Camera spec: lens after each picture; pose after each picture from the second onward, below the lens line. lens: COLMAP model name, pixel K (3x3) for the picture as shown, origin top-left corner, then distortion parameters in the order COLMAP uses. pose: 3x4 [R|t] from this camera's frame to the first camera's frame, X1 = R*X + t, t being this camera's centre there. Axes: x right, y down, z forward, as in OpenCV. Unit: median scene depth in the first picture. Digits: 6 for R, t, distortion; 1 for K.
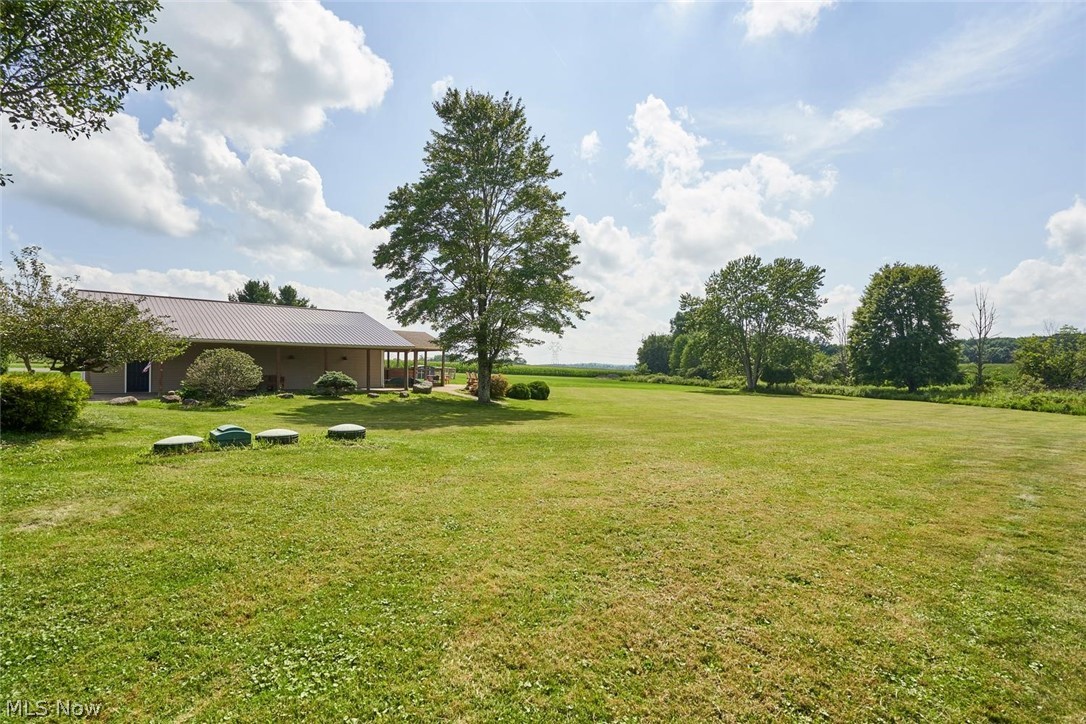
lens RADIAL K [[505.2, 0, 546.9], [0, 505.2, 362.9], [0, 0, 1]] dist [-0.000725, -0.000237]
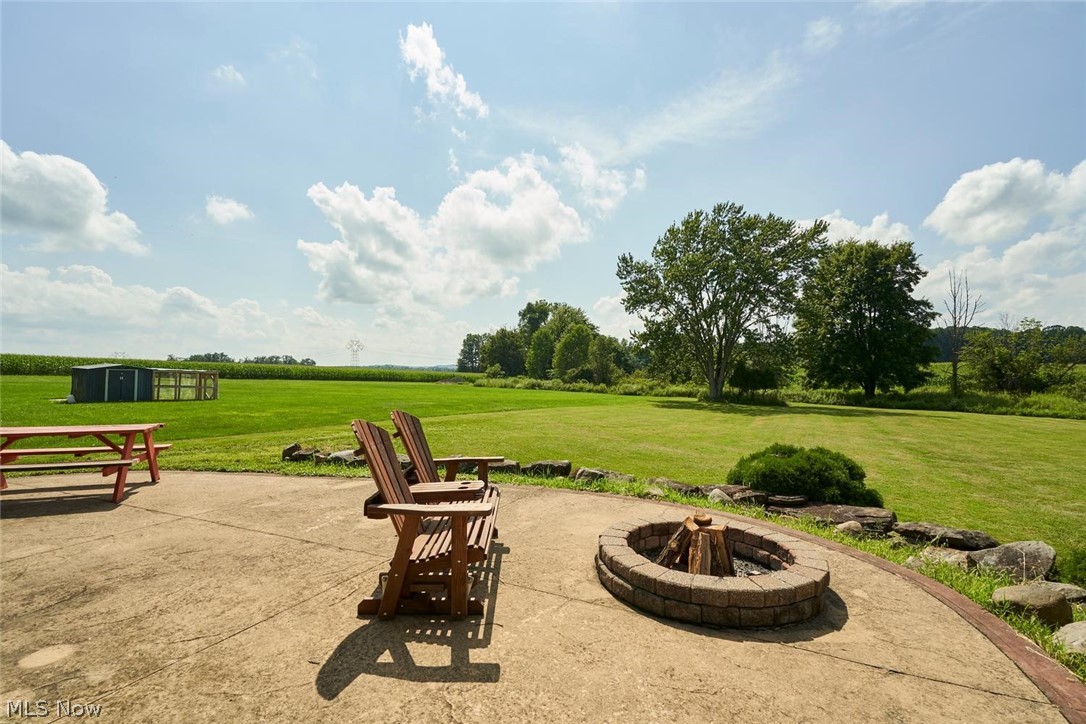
lens RADIAL K [[505.2, 0, 538.7], [0, 505.2, 373.8], [0, 0, 1]] dist [-0.000725, -0.000237]
pose [[0.928994, -0.012787, 0.369875, -0.040506], [0.005916, 0.999788, 0.019705, 0.001741], [-0.370049, -0.016118, 0.928873, 0.232691]]
